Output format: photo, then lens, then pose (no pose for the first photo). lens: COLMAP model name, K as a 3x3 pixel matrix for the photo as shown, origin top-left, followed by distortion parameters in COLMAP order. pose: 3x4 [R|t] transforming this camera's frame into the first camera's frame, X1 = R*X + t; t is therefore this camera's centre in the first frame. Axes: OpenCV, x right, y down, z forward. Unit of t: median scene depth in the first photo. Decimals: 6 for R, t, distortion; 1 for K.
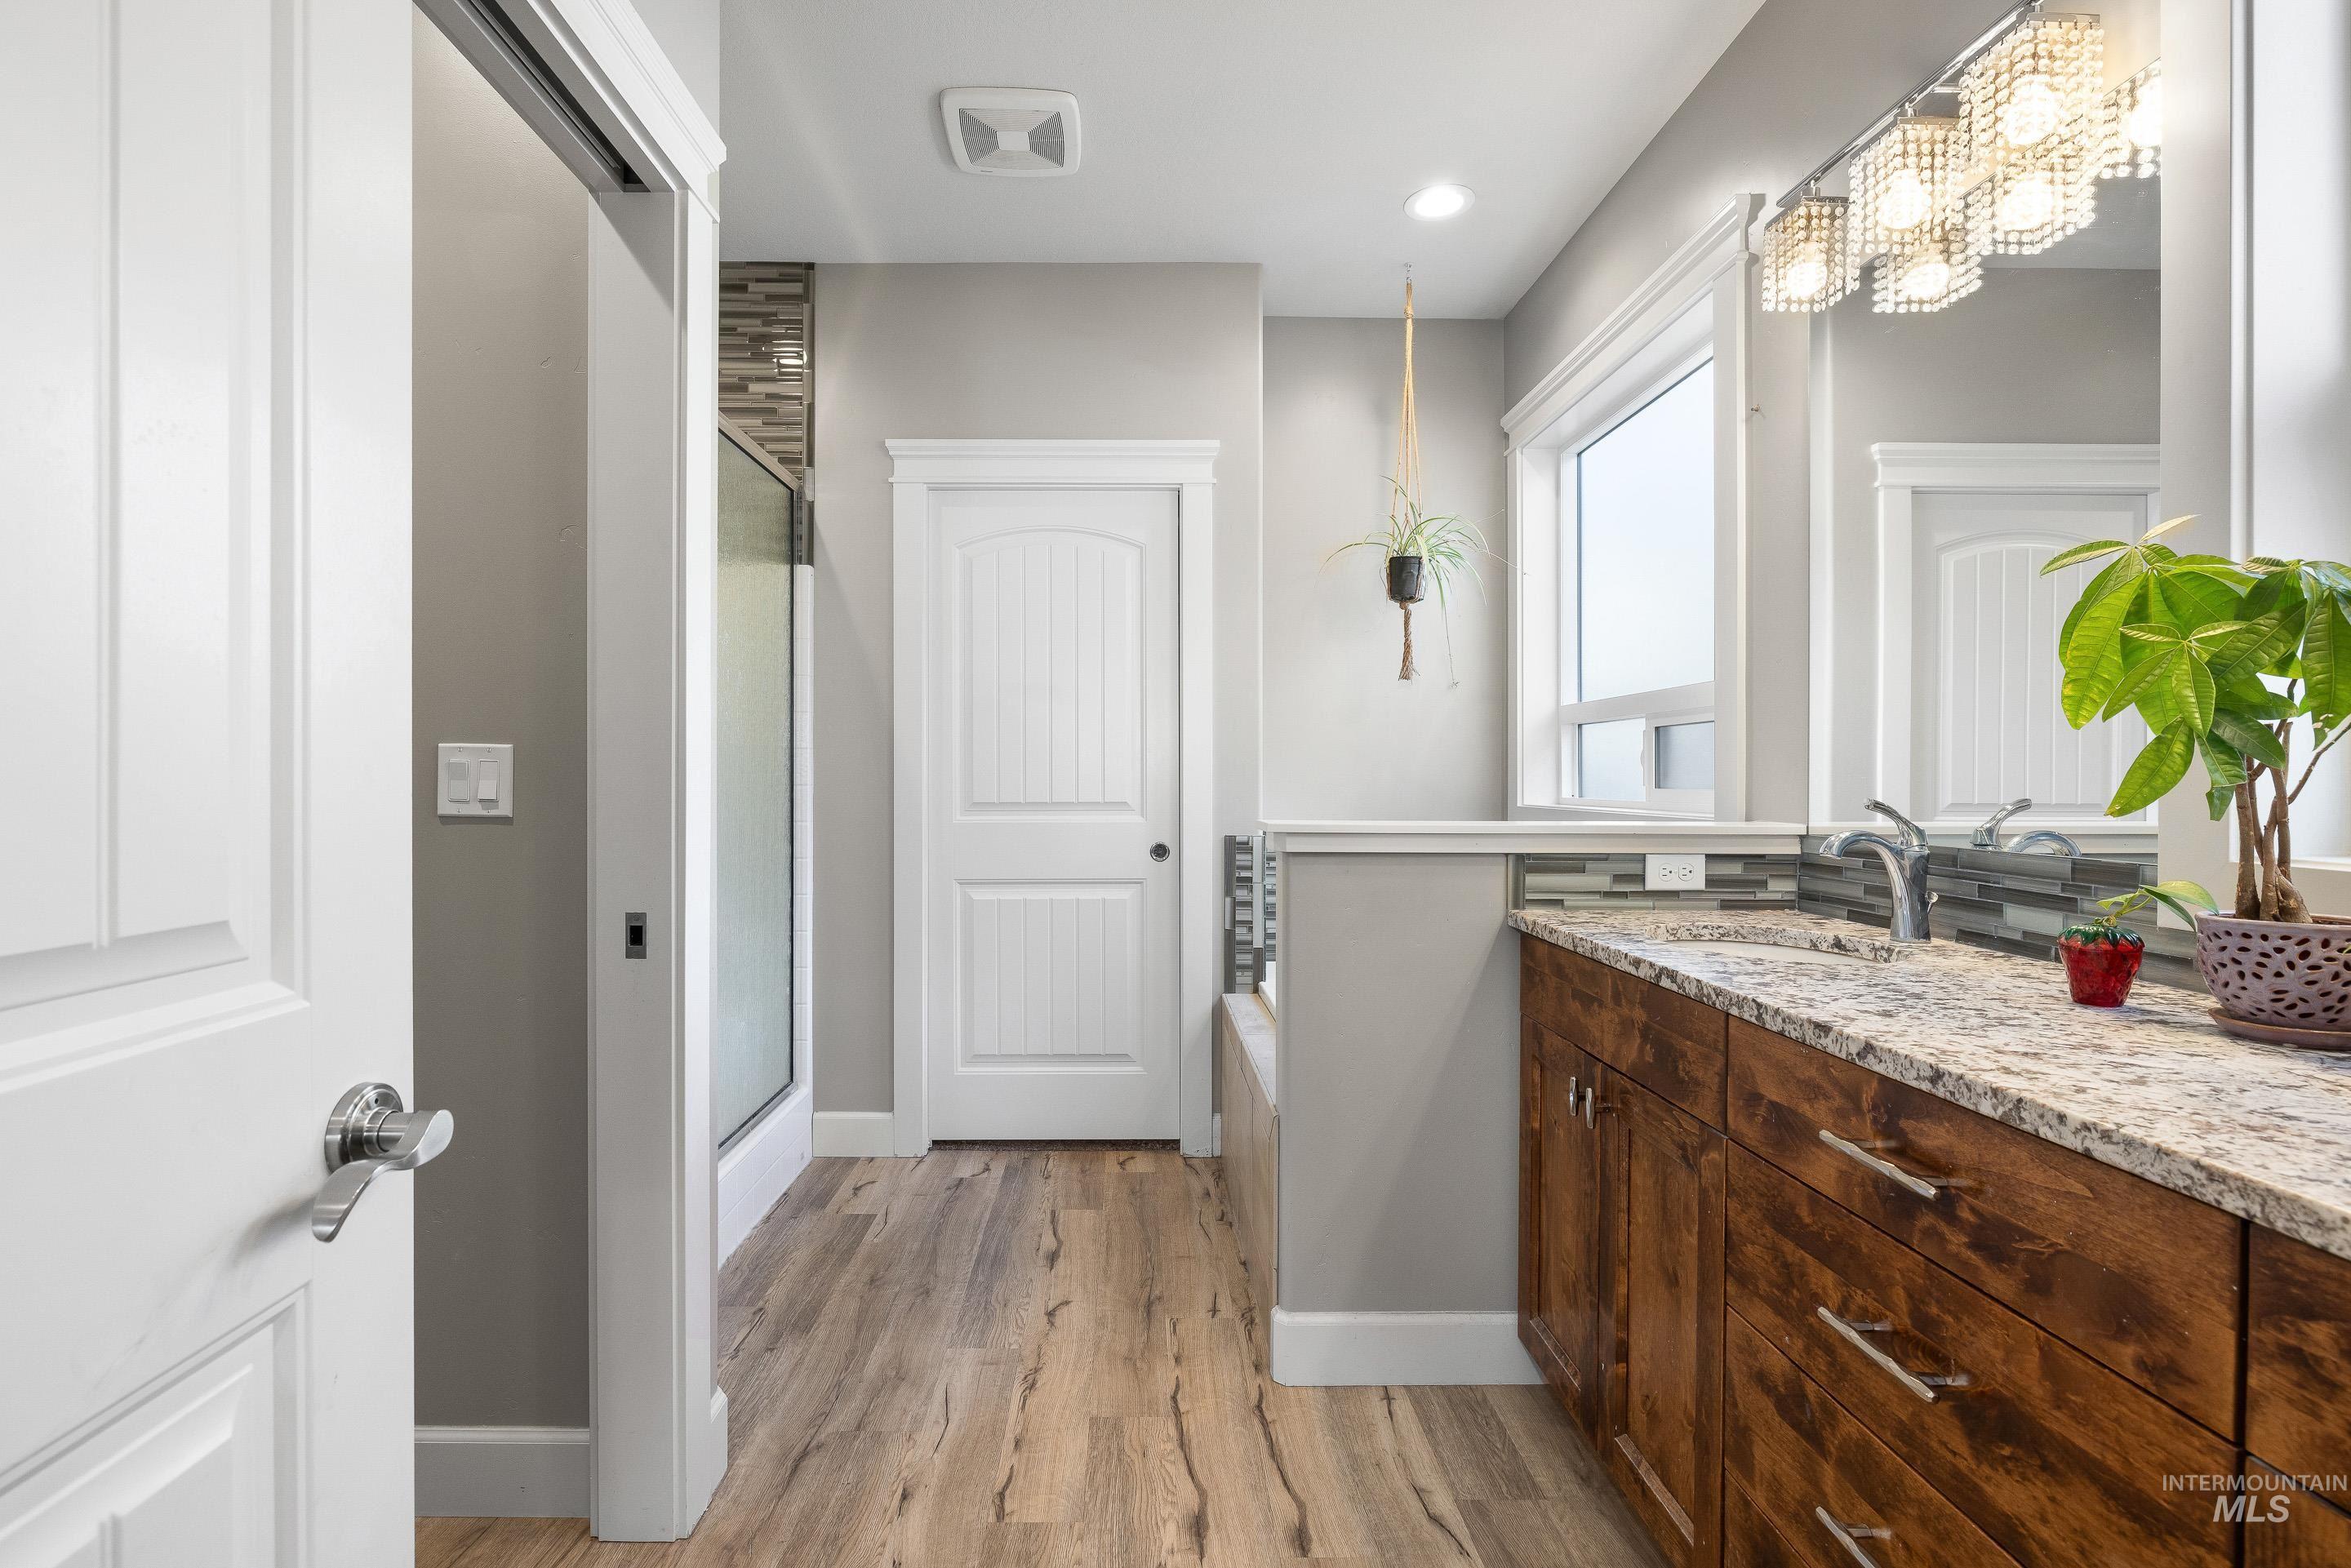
lens RADIAL K [[1068.8, 0, 1148.4], [0, 1068.8, 783.9], [0, 0, 1]] dist [-0.003919, 0.000802]
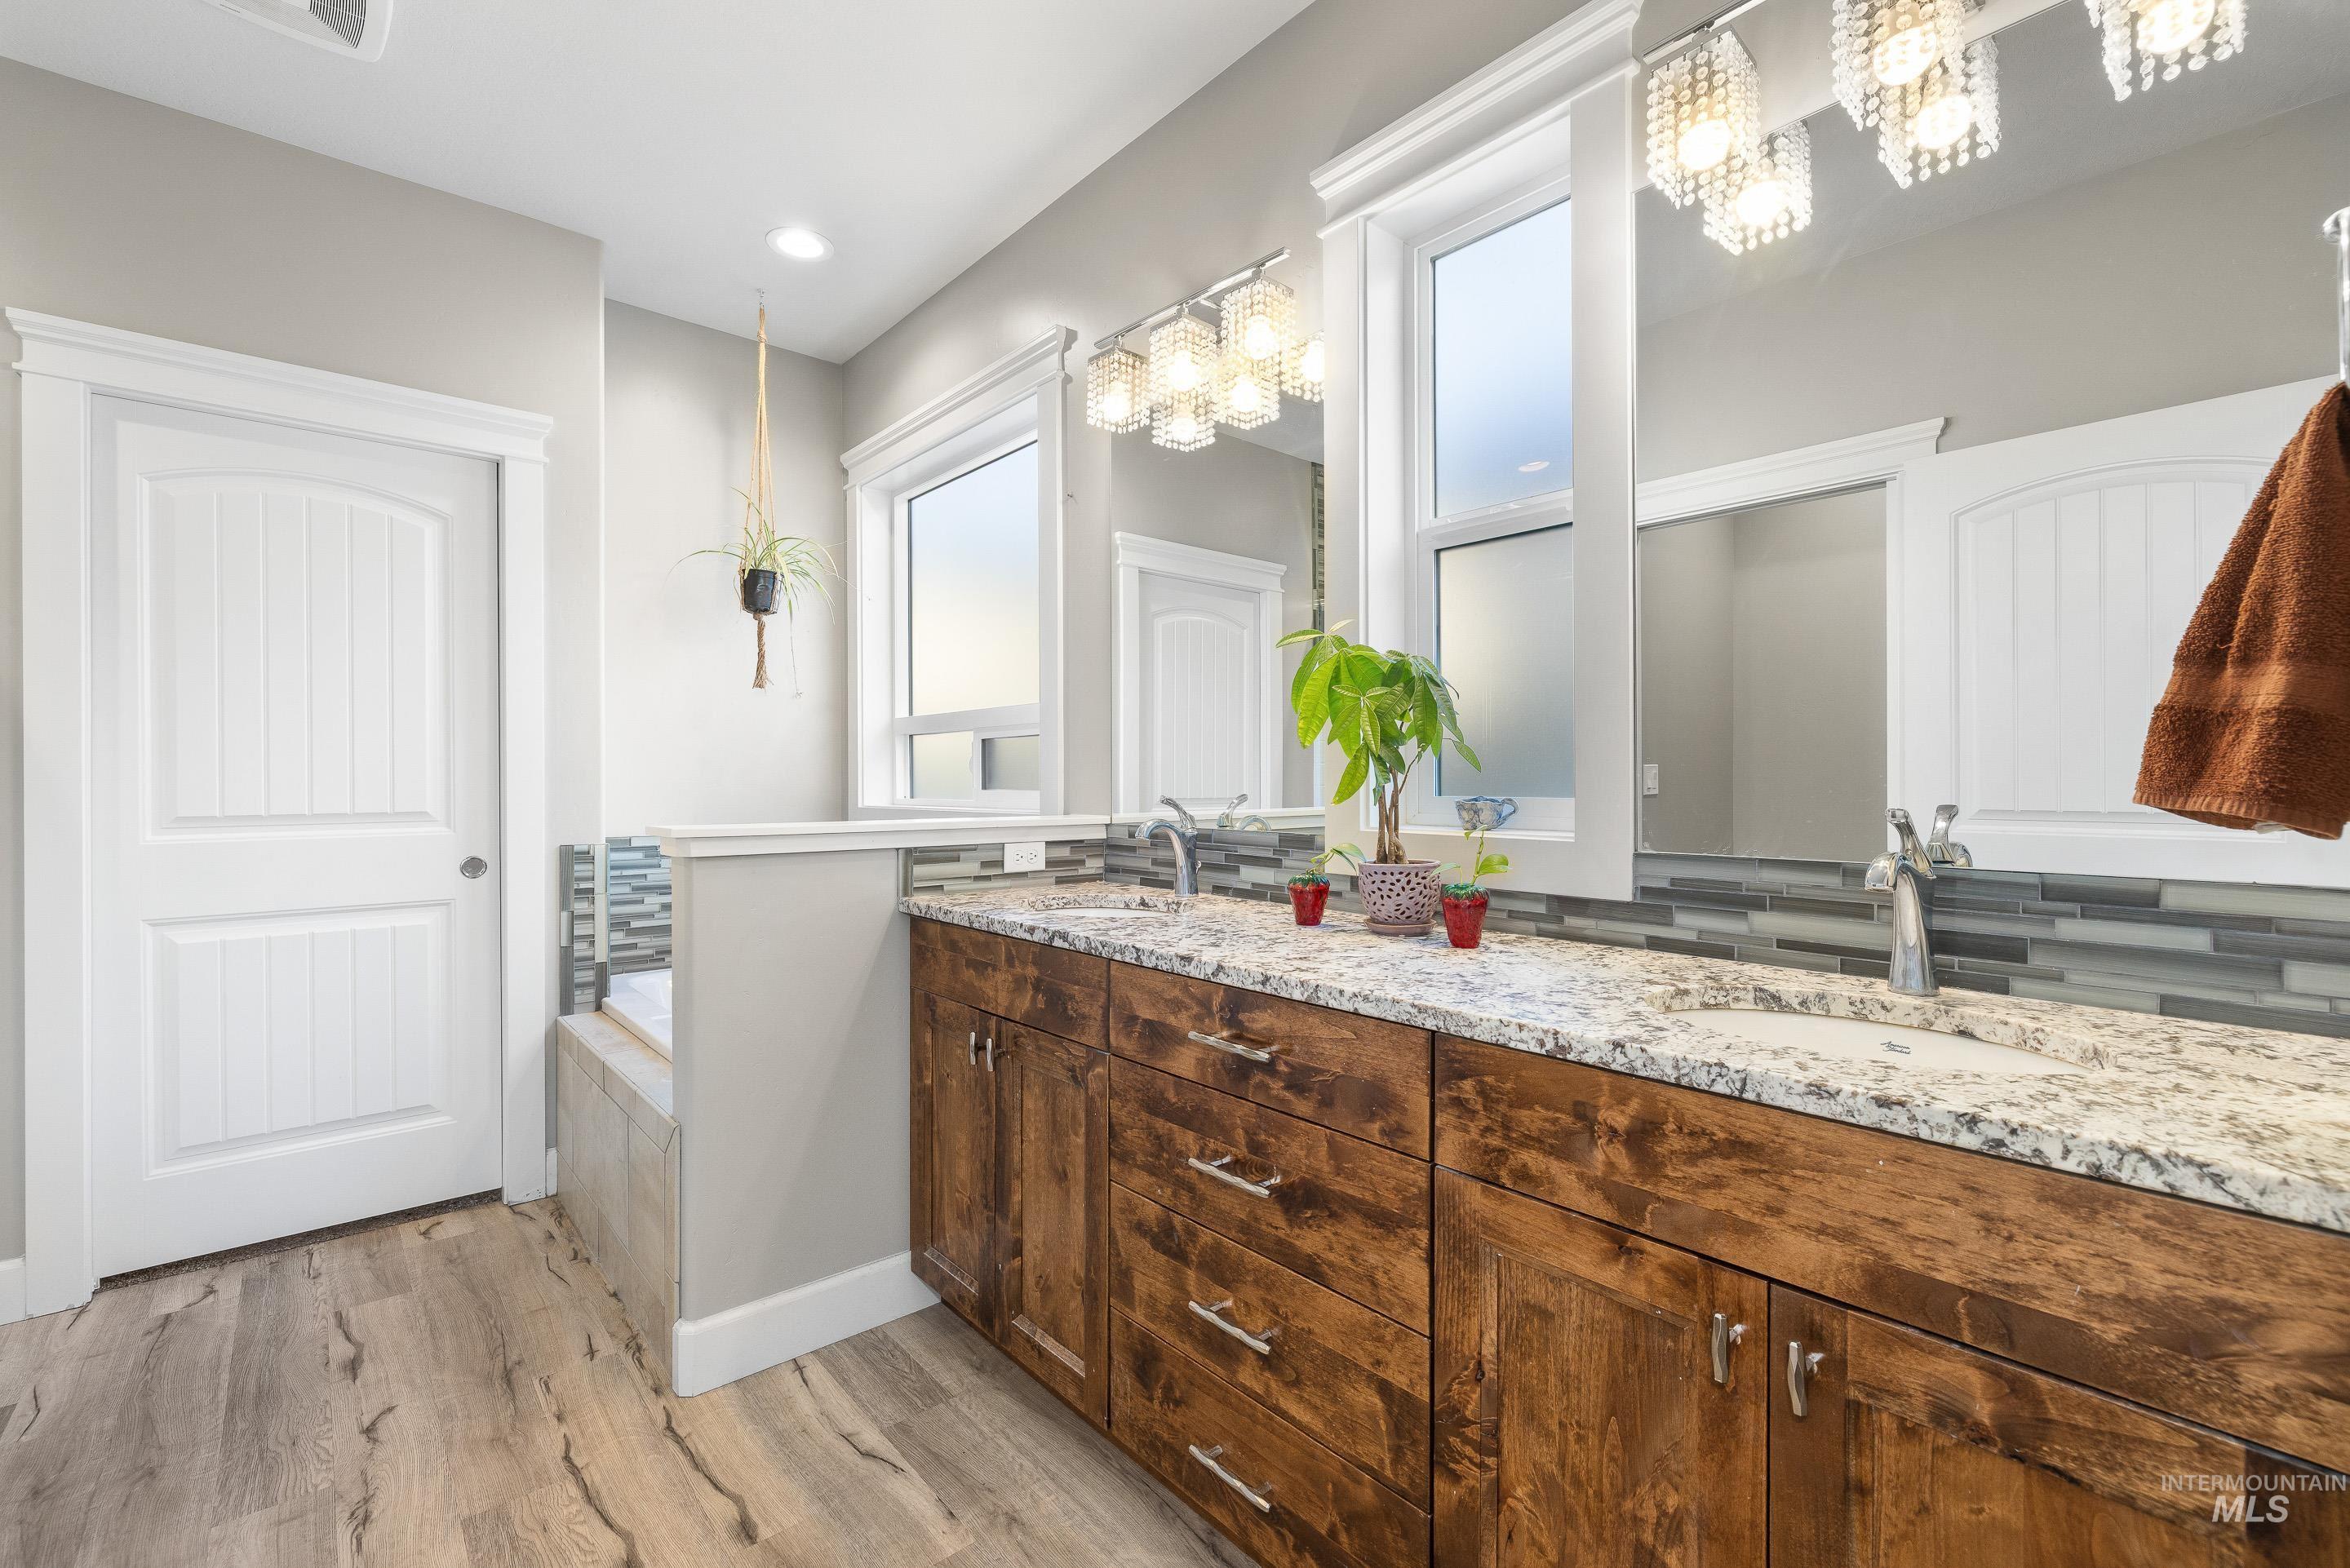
lens RADIAL K [[994.8, 0, 1159.4], [0, 994.8, 782.0], [0, 0, 1]] dist [-0.000684, 0.000110]
pose [[0.765729, -0.004532, 0.643148, -0.132693], [0.007766, 0.999967, -0.002200, -0.000809], [-0.643117, 0.006679, 0.765739, 0.011609]]
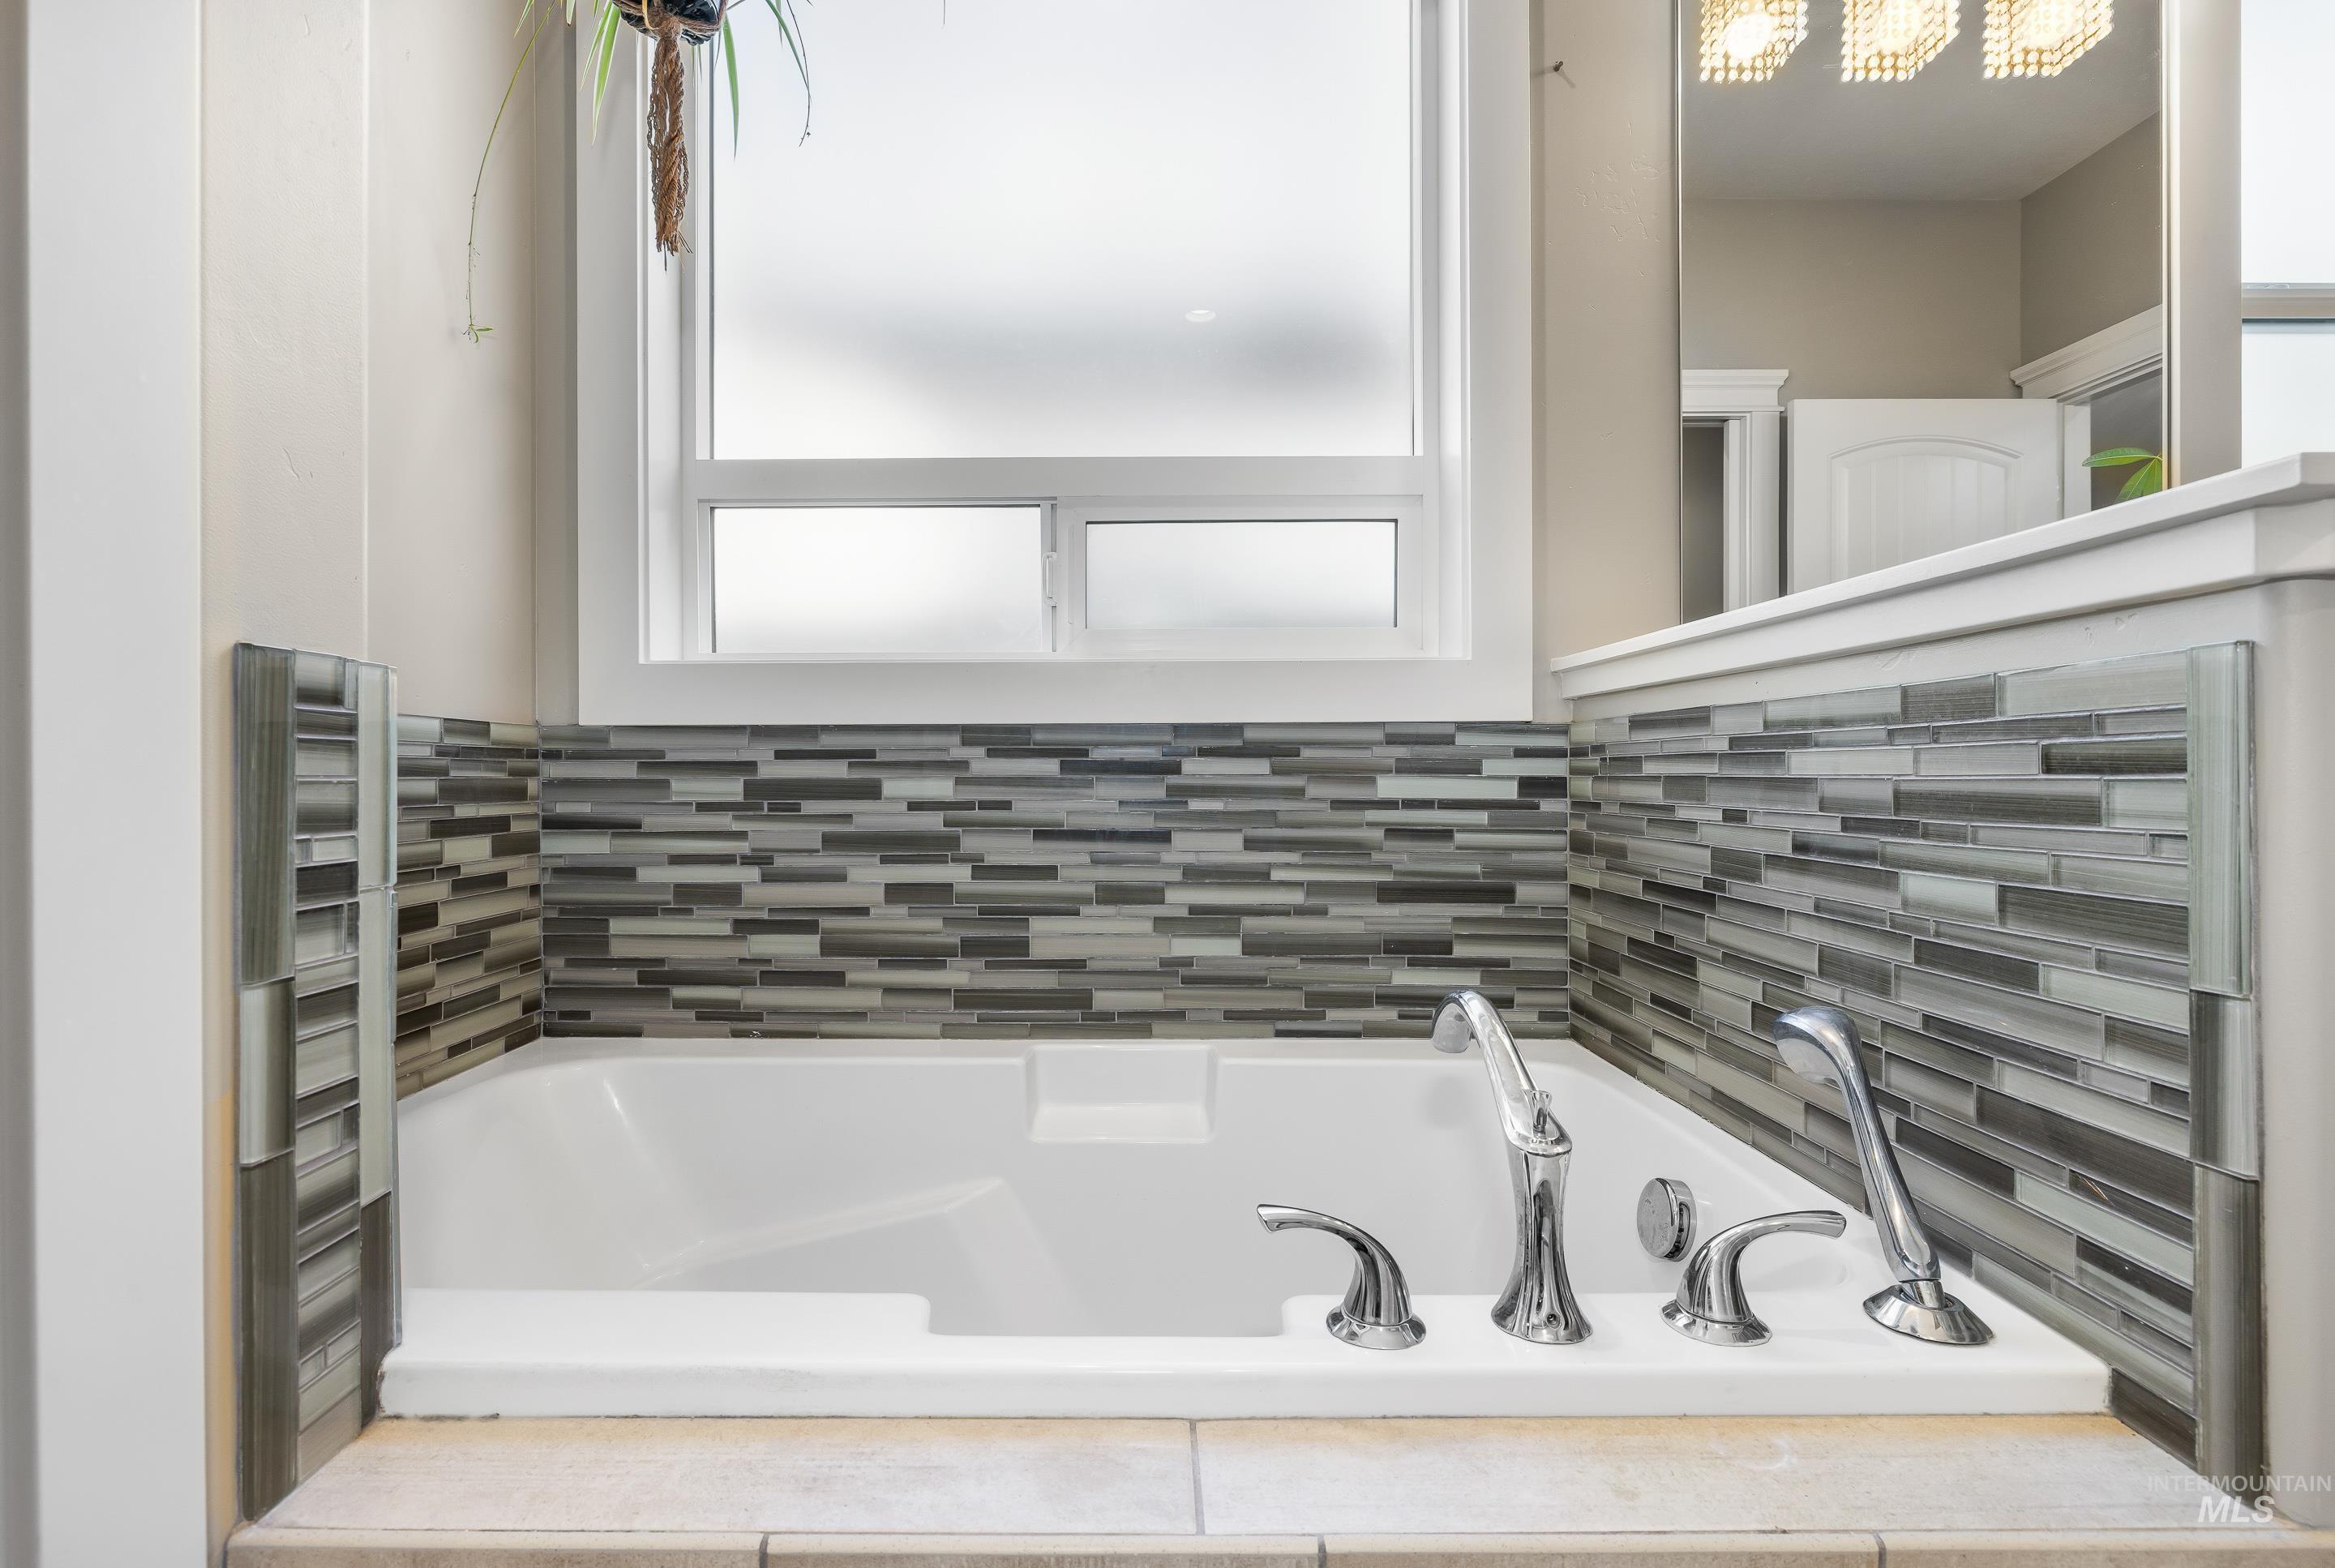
lens RADIAL K [[1118.9, 0, 1151.1], [0, 1118.9, 766.4], [0, 0, 1]] dist [-0.015003, 0.000040]
pose [[0.016192, -0.003048, 0.999864, -0.174313], [0.007999, 0.999964, 0.002919, 0.108874], [-0.999837, 0.007950, 0.016216, 1.326654]]
